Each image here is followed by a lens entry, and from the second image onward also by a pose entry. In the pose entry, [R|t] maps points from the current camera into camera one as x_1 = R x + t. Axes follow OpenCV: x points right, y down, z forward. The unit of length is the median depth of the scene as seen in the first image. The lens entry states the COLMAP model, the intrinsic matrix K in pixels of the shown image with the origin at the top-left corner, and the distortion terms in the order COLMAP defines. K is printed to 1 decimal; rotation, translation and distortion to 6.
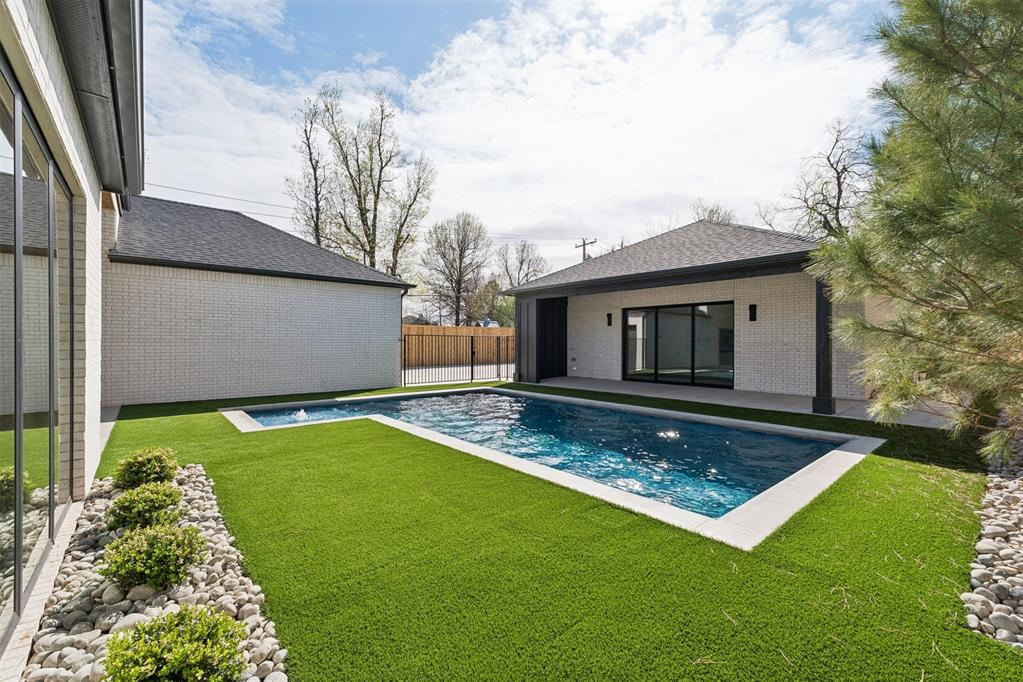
lens RADIAL K [[428.3, 0, 513.7], [0, 428.3, 345.0], [0, 0, 1]] dist [0.002479, 0.000392]
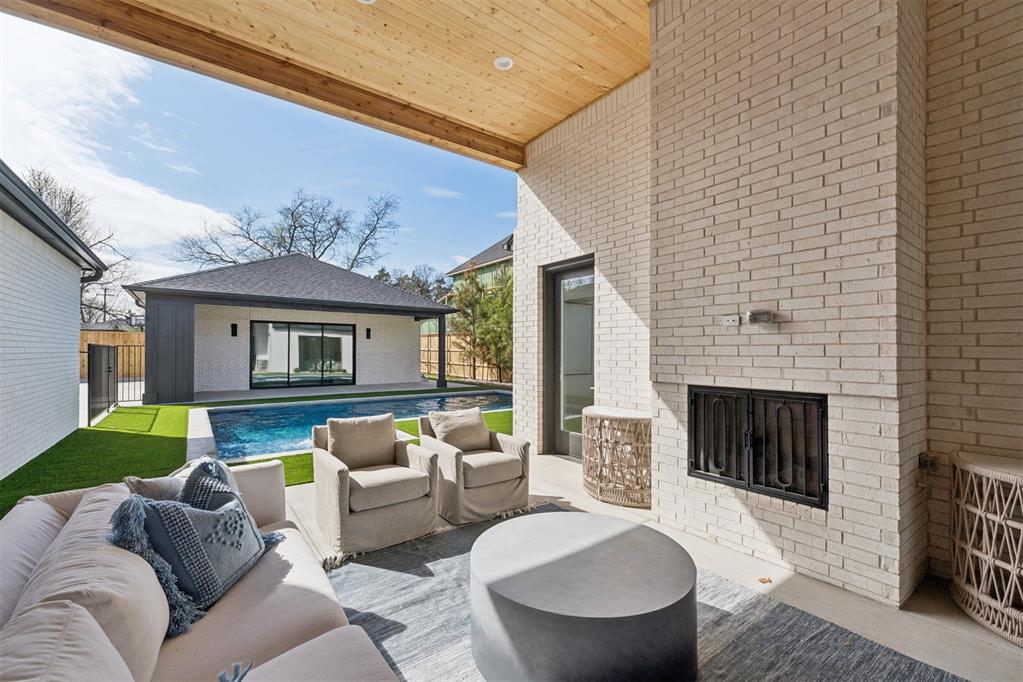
lens RADIAL K [[427.8, 0, 511.5], [0, 427.8, 341.0], [0, 0, 1]] dist [0.001607, -0.000040]
pose [[0.066176, 0.020707, 0.997593, -0.867342], [0.006594, 0.999754, -0.021190, -0.011100], [-0.997786, 0.007980, 0.066023, 0.353663]]
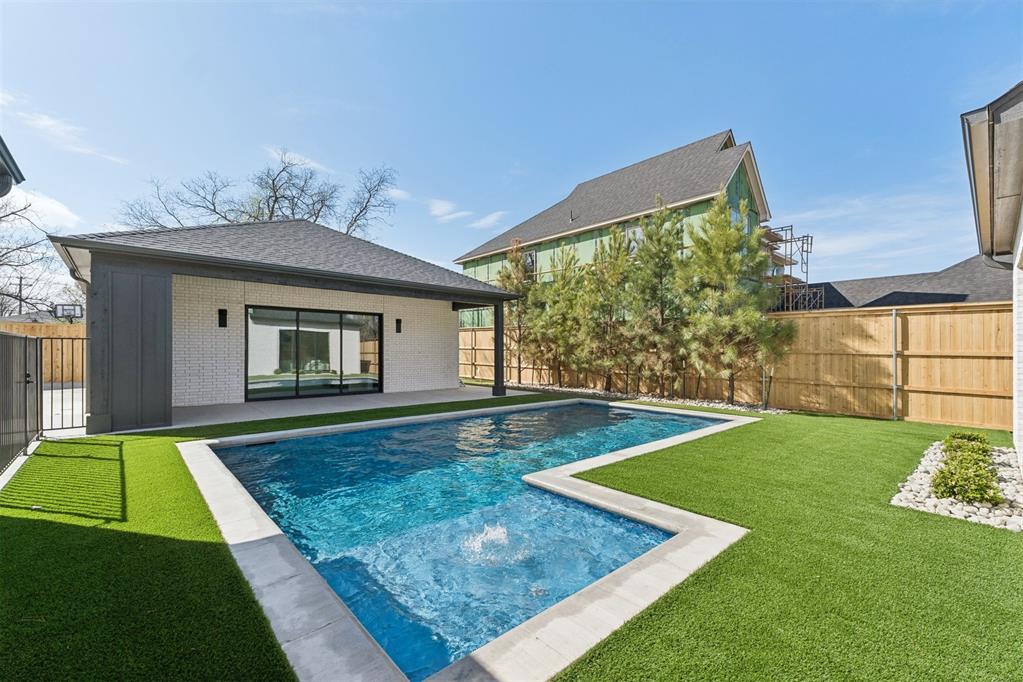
lens RADIAL K [[428.3, 0, 513.7], [0, 428.3, 345.0], [0, 0, 1]] dist [0.002479, 0.000392]
pose [[-0.027574, 0.010110, 0.999569, -0.584339], [0.004357, 0.999941, -0.009993, -0.008294], [-0.999610, 0.004079, -0.027616, 0.656447]]
